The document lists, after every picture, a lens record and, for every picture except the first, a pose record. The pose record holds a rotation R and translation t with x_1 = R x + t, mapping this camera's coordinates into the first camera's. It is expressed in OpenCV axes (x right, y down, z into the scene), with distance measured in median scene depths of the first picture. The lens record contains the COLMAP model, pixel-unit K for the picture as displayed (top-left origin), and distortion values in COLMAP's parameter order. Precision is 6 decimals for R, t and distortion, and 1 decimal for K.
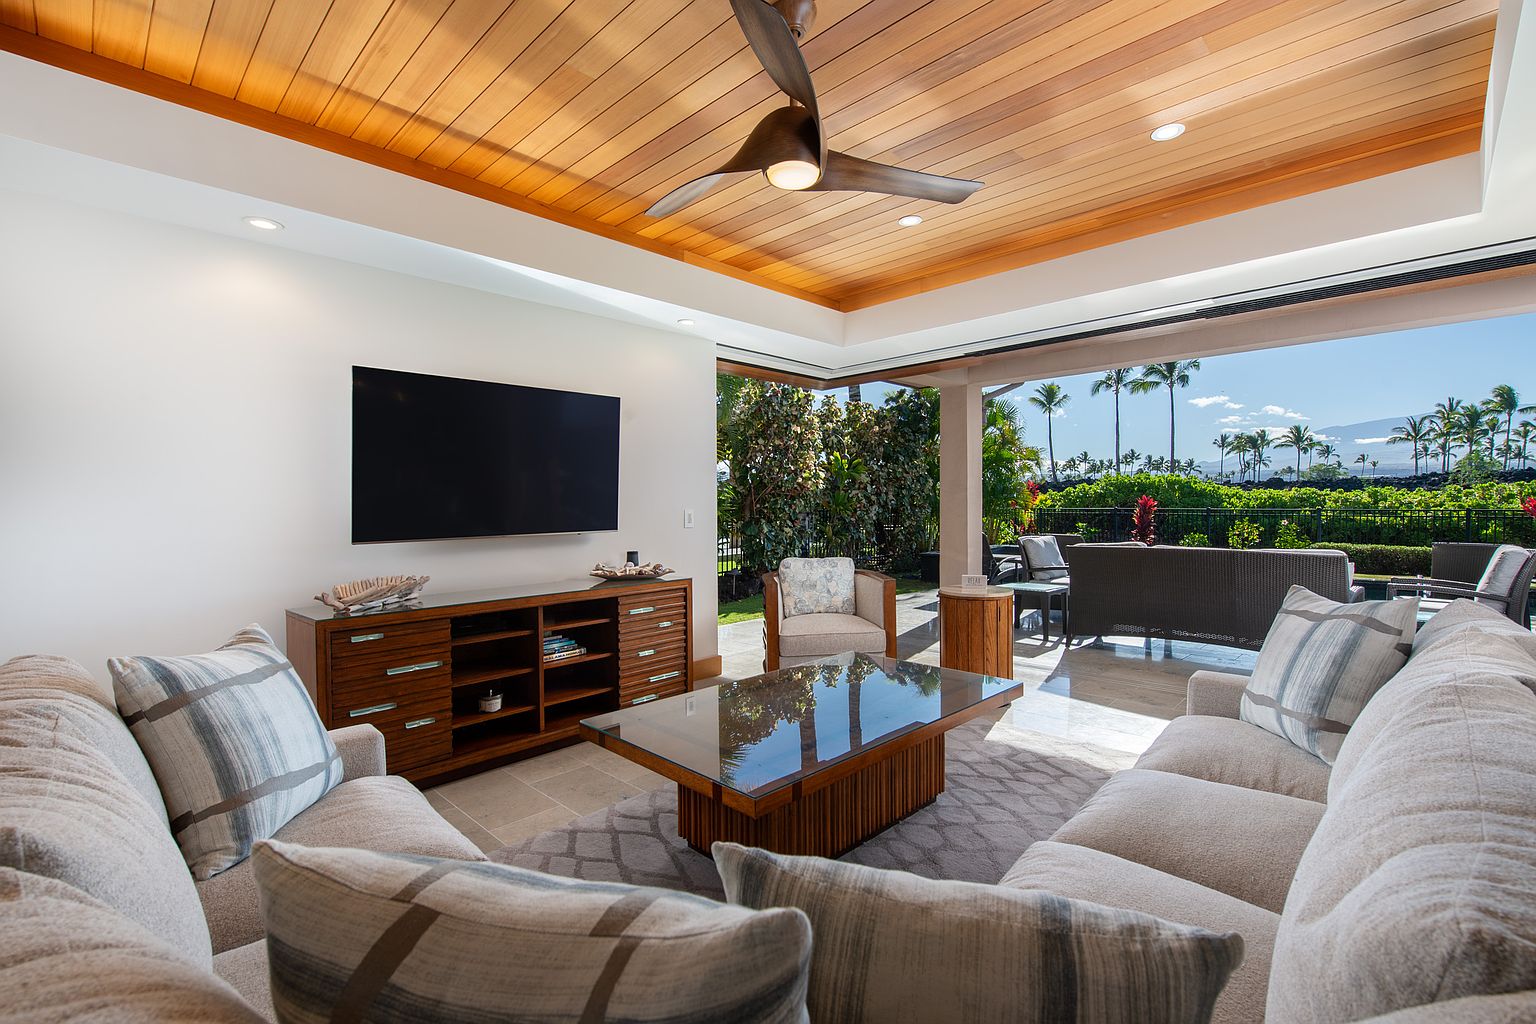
lens RADIAL K [[687.8, 0, 768.0], [0, 687.8, 512.0], [0, 0, 1]] dist [-0.009598, -0.000530]
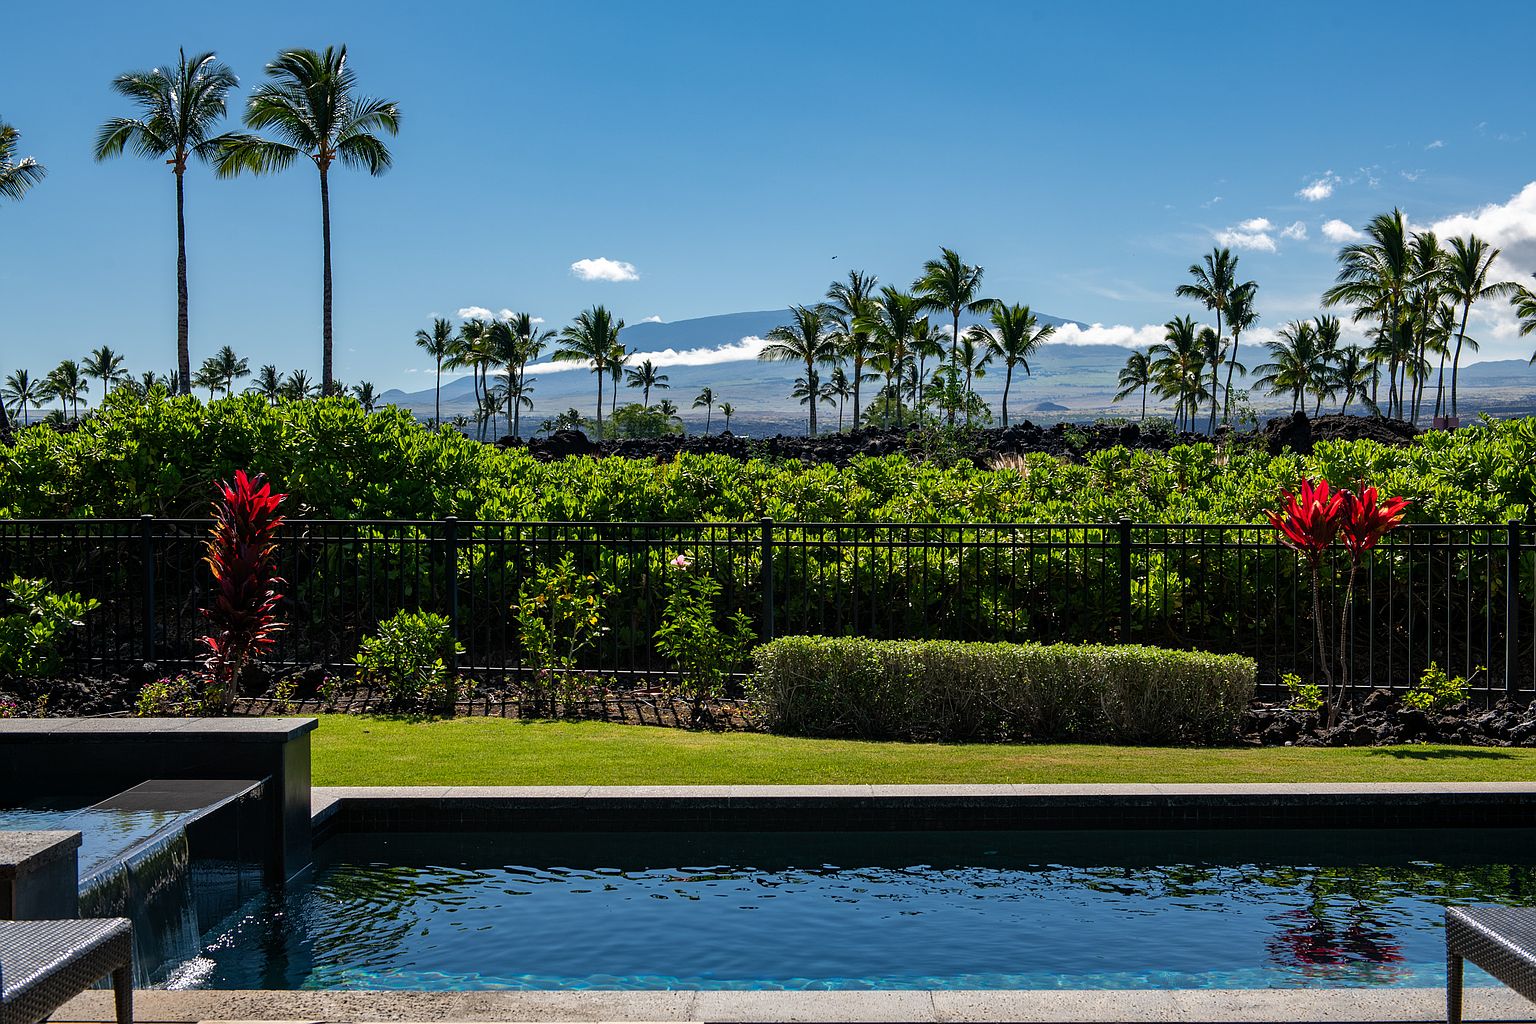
lens RADIAL K [[1962.0, 0, 770.3], [0, 1962.0, 552.1], [0, 0, 1]] dist [-0.003881, -0.009415]
pose [[0.727338, -0.015164, 0.686112, 0.156752], [0.003239, 0.999821, 0.018664, -0.006145], [-0.686271, -0.011353, 0.727257, 0.274532]]
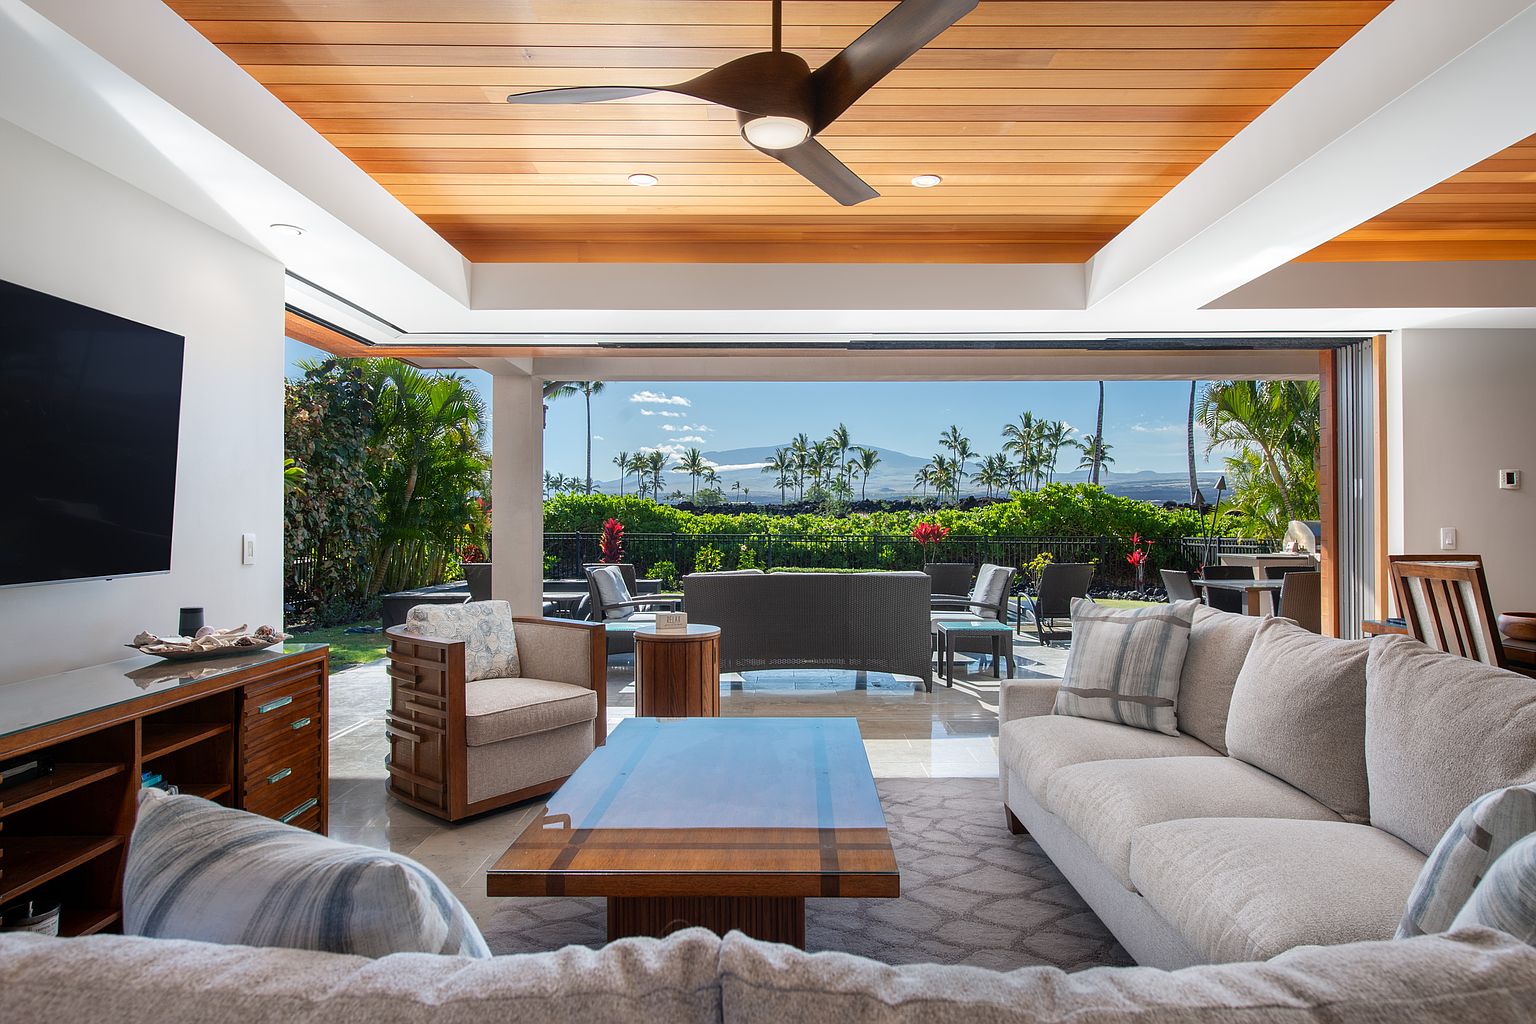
lens RADIAL K [[889.4, 0, 801.5], [0, 889.4, 515.4], [0, 0, 1]] dist [-0.003496, -0.002962]
pose [[0.697845, 0.017640, 0.716031, -0.085657], [0.000205, 0.999692, -0.024828, -0.000091], [-0.716248, 0.017473, 0.697627, 0.028855]]
